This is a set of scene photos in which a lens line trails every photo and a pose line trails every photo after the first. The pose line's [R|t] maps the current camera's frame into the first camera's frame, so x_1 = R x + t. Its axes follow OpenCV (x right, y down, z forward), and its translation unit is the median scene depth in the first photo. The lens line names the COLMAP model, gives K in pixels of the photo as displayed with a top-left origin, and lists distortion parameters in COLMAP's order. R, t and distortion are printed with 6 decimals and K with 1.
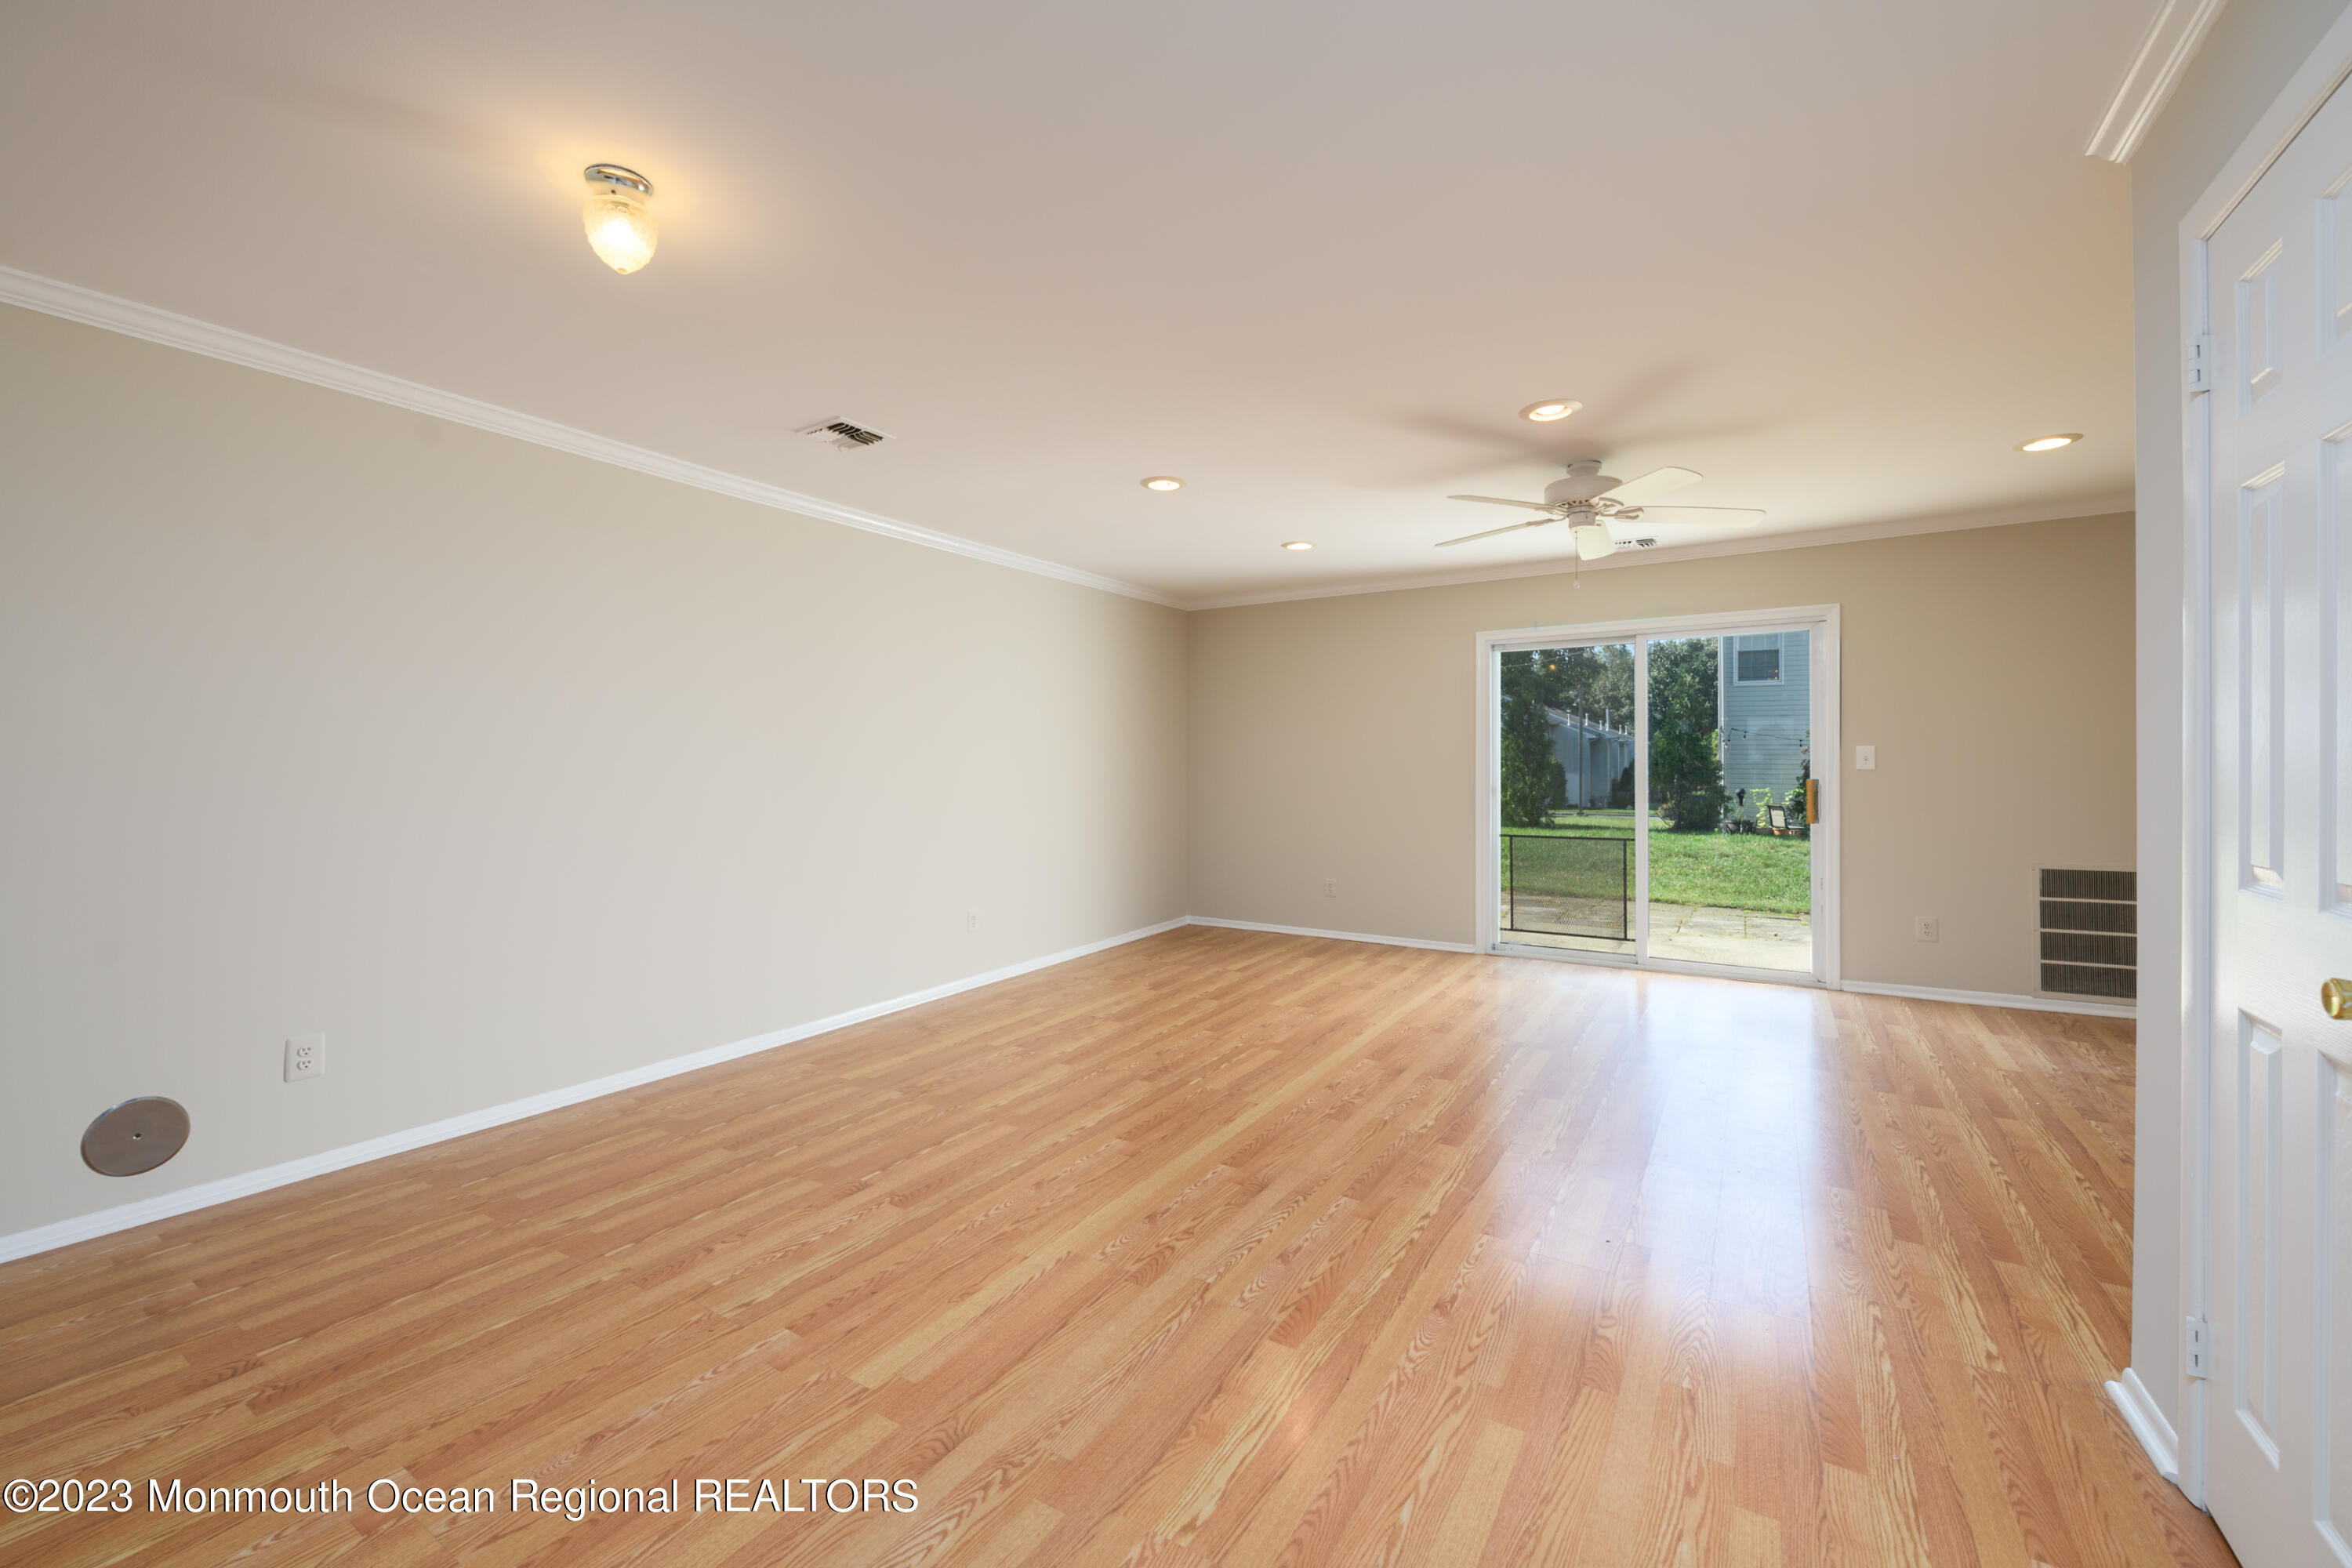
lens RADIAL K [[944.4, 0, 1173.2], [0, 944.4, 773.3], [0, 0, 1]] dist [0.003599, -0.000194]
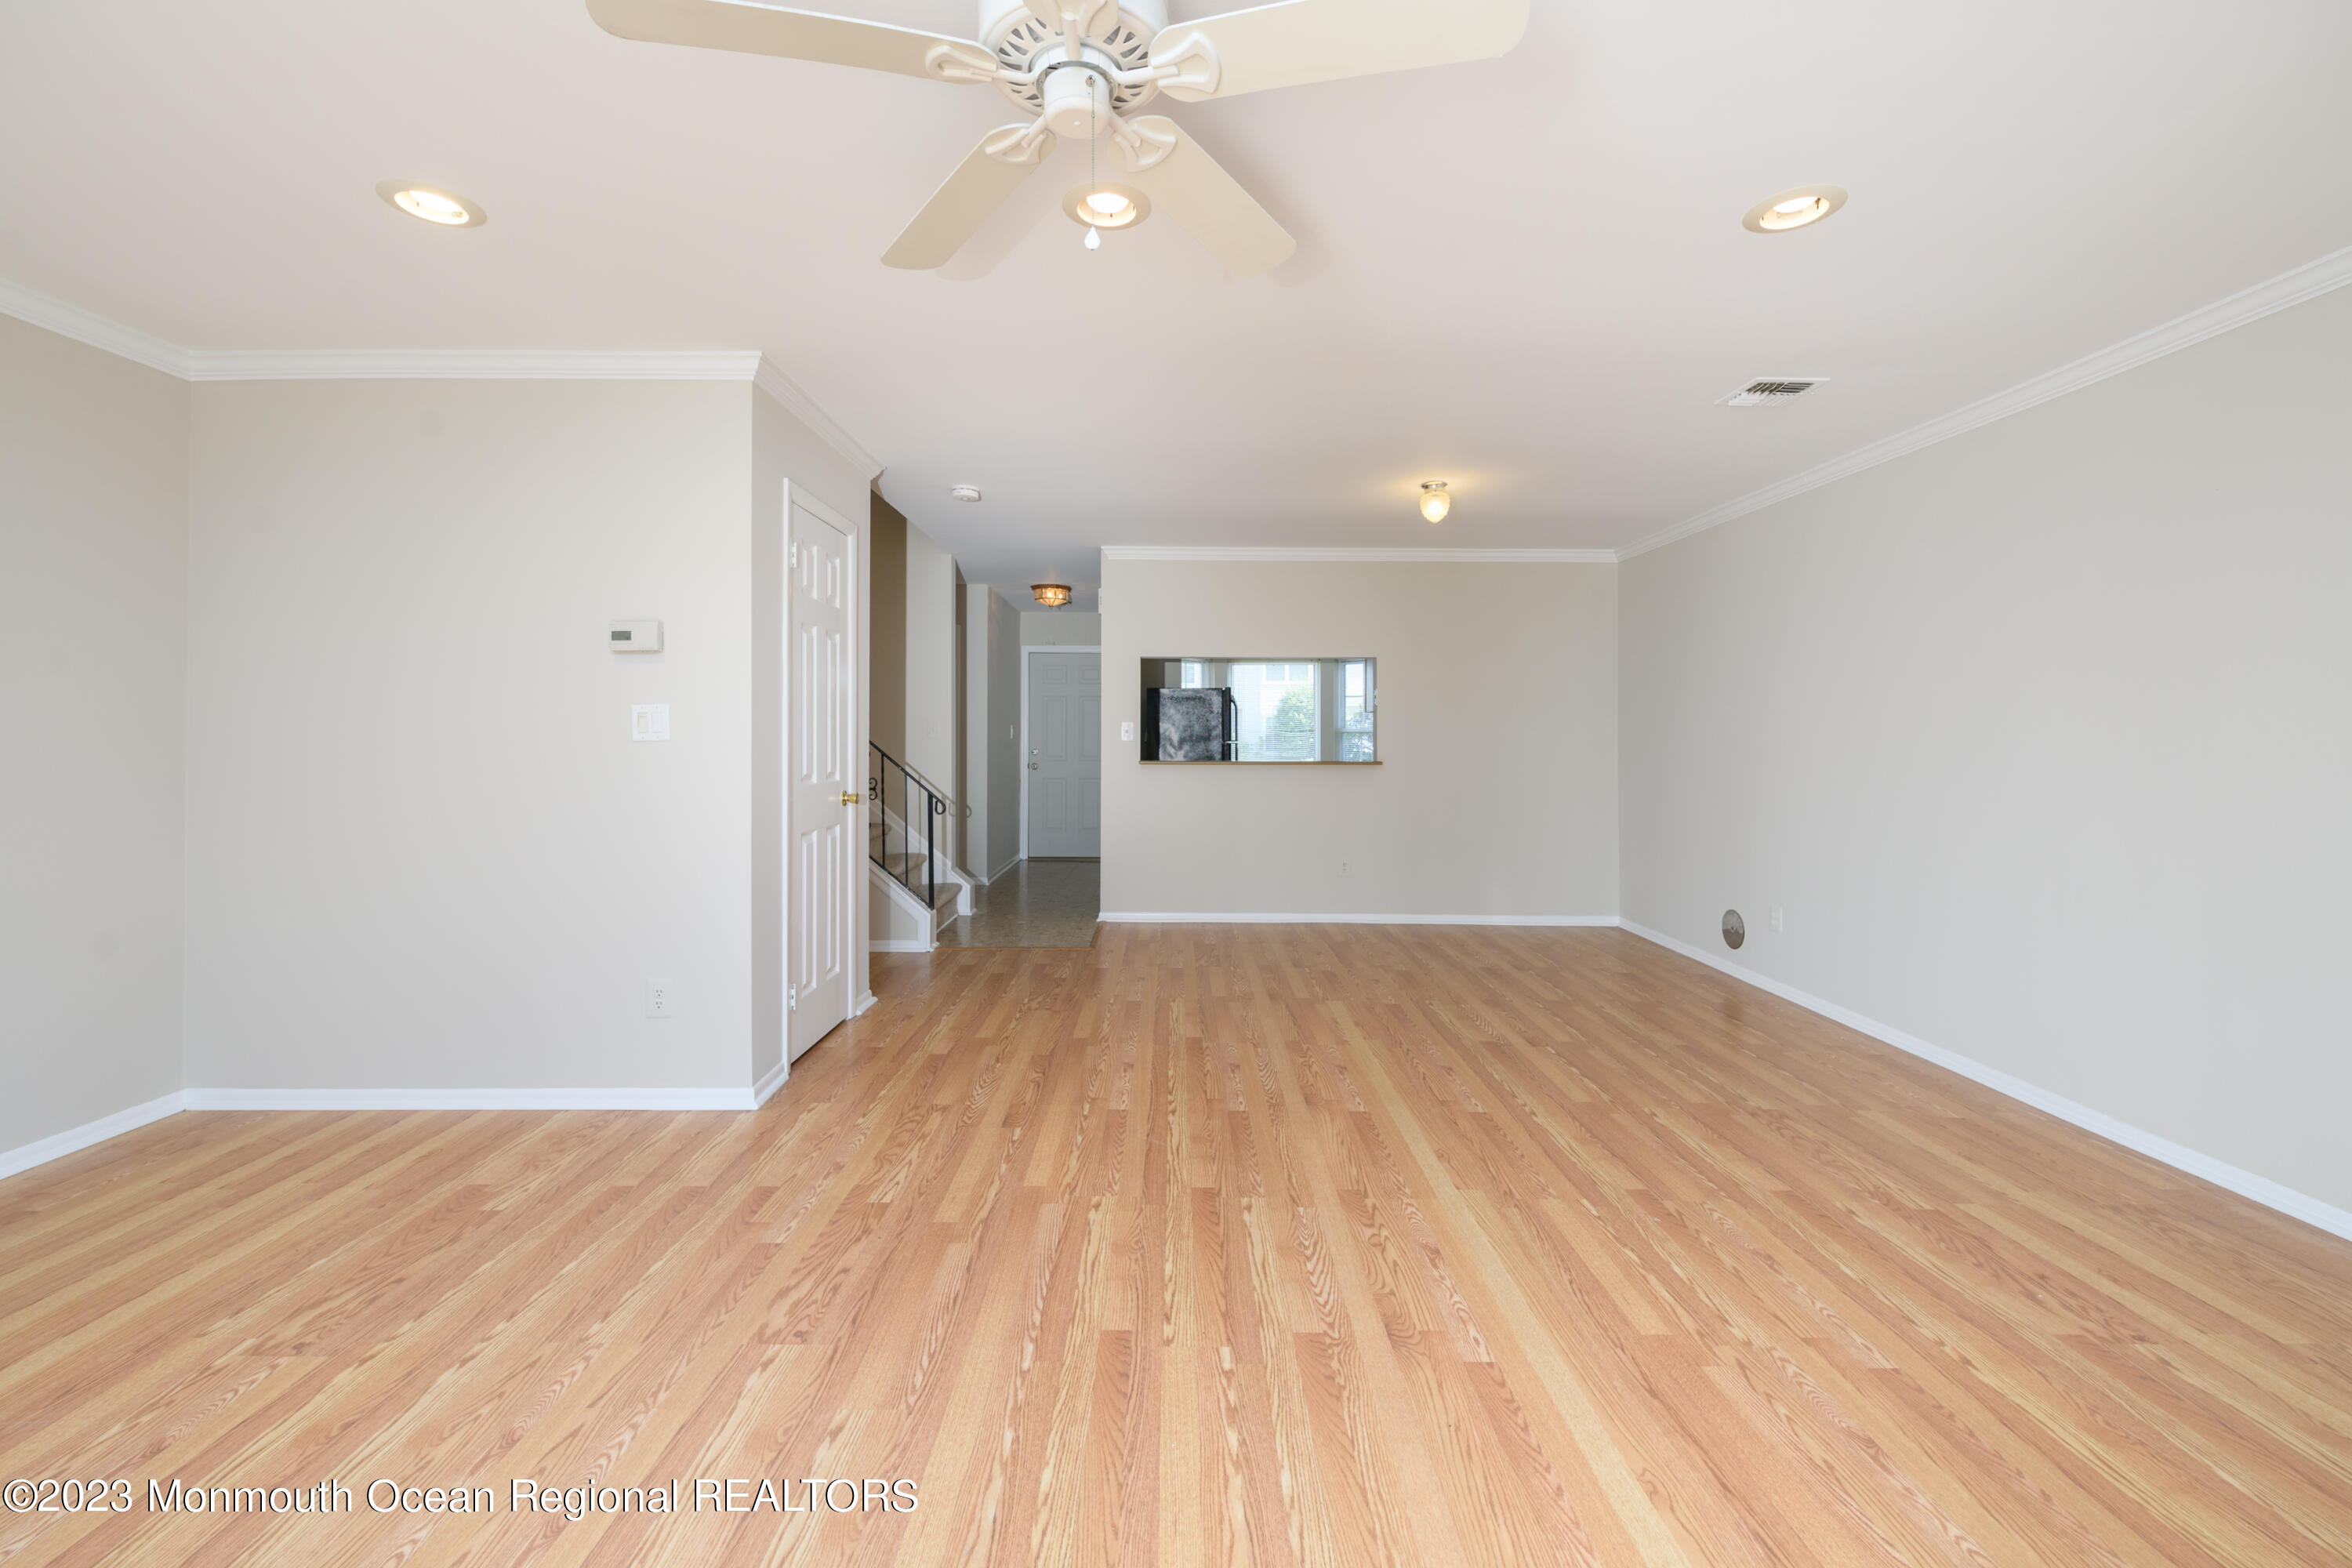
lens RADIAL K [[944.4, 0, 1174.5], [0, 944.4, 769.5], [0, 0, 1]] dist [0.003599, -0.000194]
pose [[-0.848747, 0.014463, -0.528601, 0.636989], [-0.009070, 0.999081, 0.041899, -0.011550], [0.528721, 0.040356, -0.847836, 1.425147]]
